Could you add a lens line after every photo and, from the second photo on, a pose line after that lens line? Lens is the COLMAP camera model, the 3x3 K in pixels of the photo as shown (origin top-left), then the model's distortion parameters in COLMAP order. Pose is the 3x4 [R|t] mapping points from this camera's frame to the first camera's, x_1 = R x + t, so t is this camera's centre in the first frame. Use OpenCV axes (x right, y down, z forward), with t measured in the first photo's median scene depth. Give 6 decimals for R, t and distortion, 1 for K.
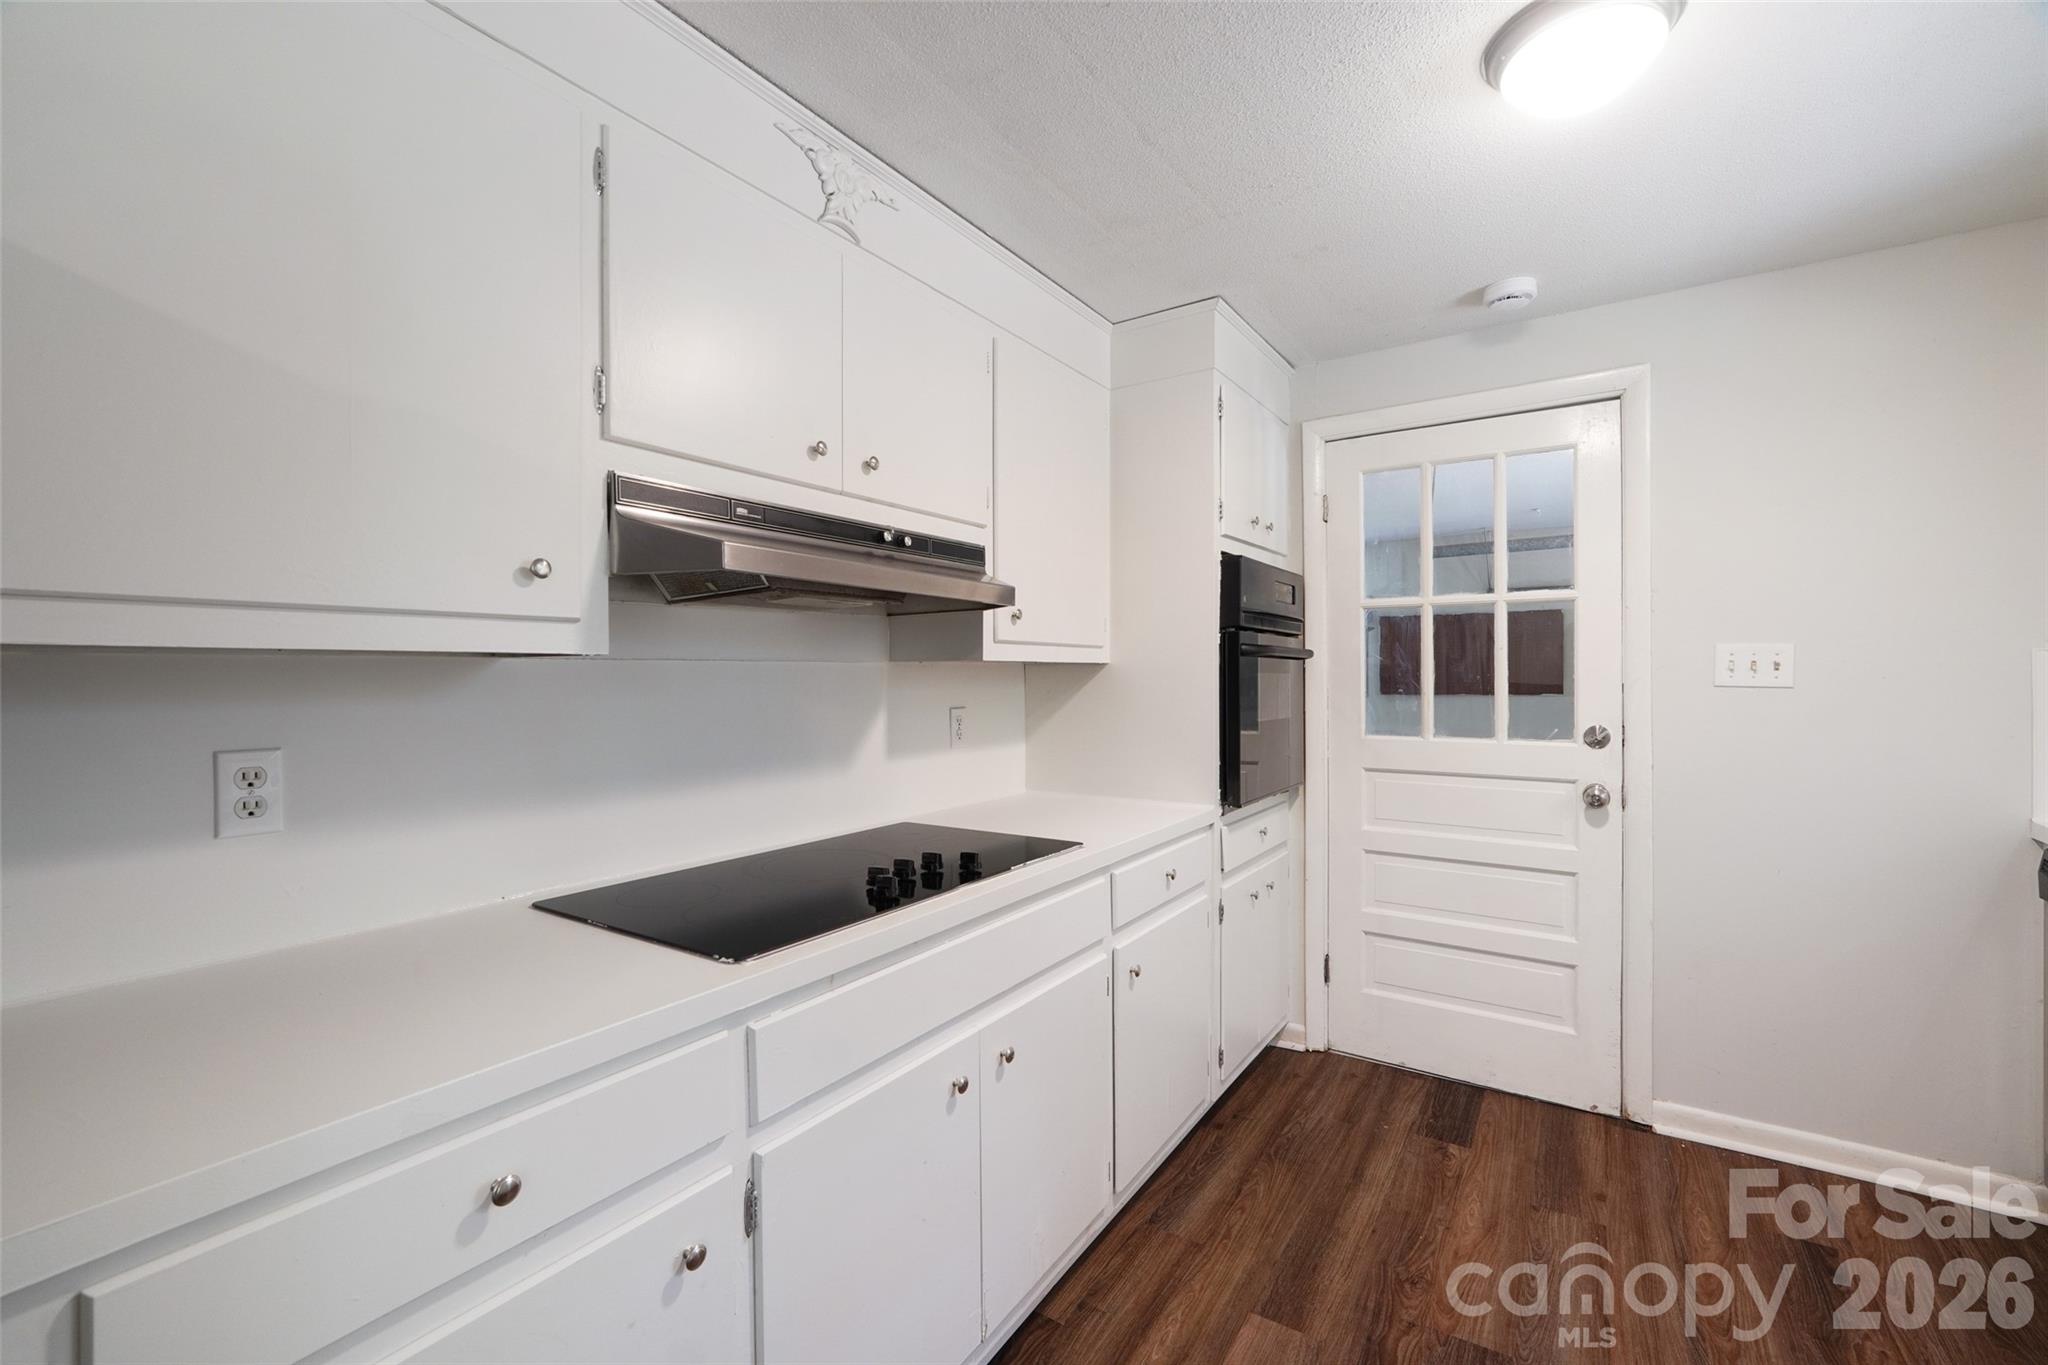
lens RADIAL K [[856.8, 0, 1026.9], [0, 856.8, 679.6], [0, 0, 1]] dist [-0.015367, 0.001003]
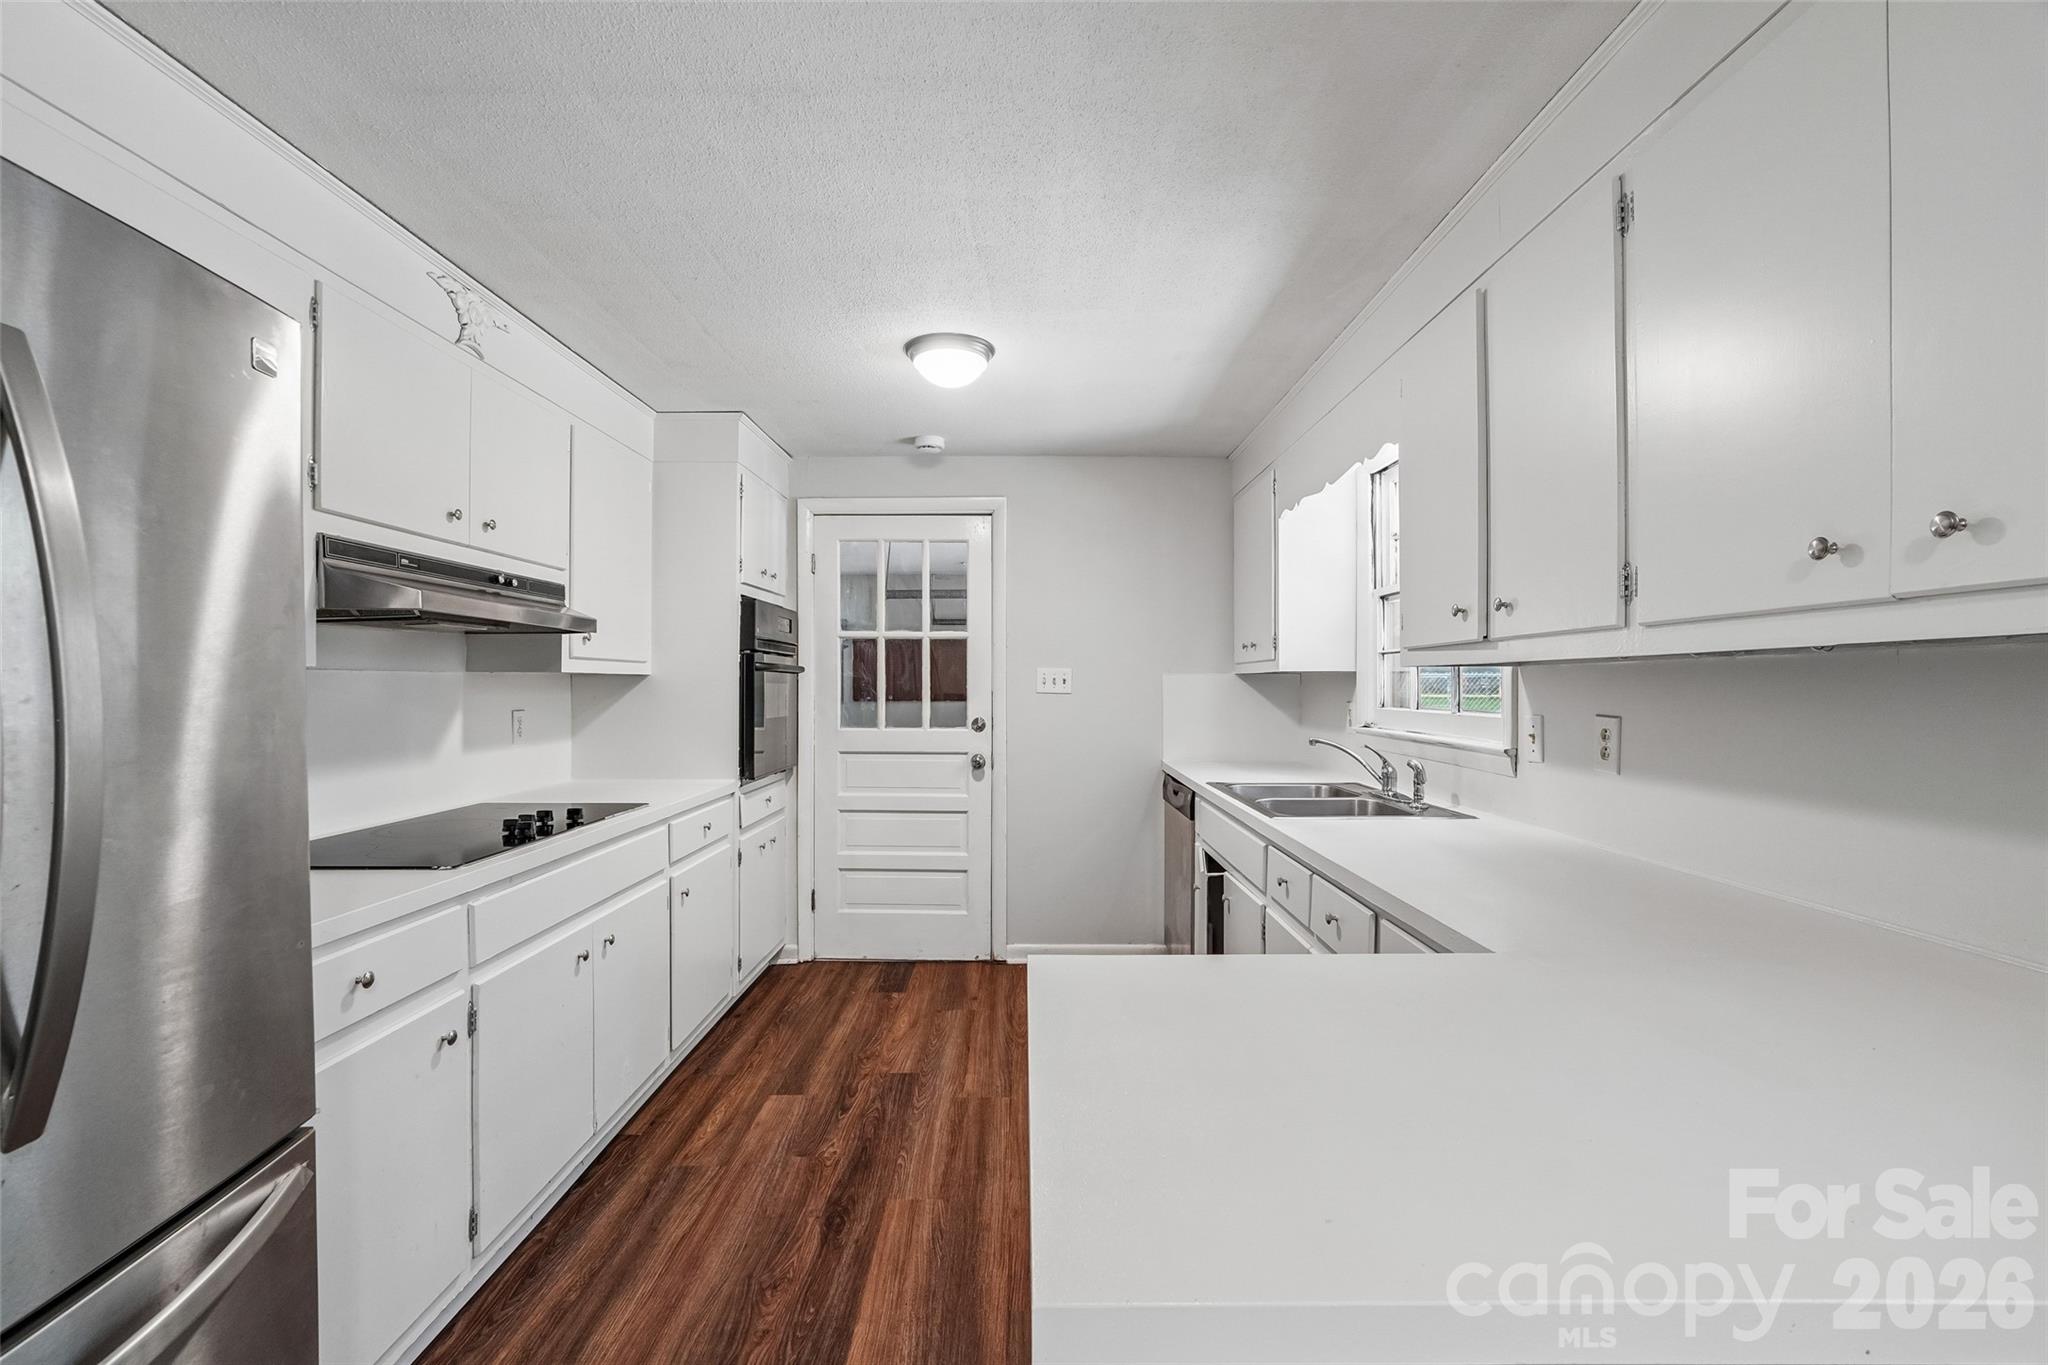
lens RADIAL K [[856.8, 0, 1016.3], [0, 856.8, 681.3], [0, 0, 1]] dist [-0.015367, 0.001003]
pose [[0.837347, 0.008014, 0.546614, -0.171256], [-0.002517, 0.999938, -0.010805, 0.003489], [-0.546667, 0.007672, 0.837315, -0.439507]]
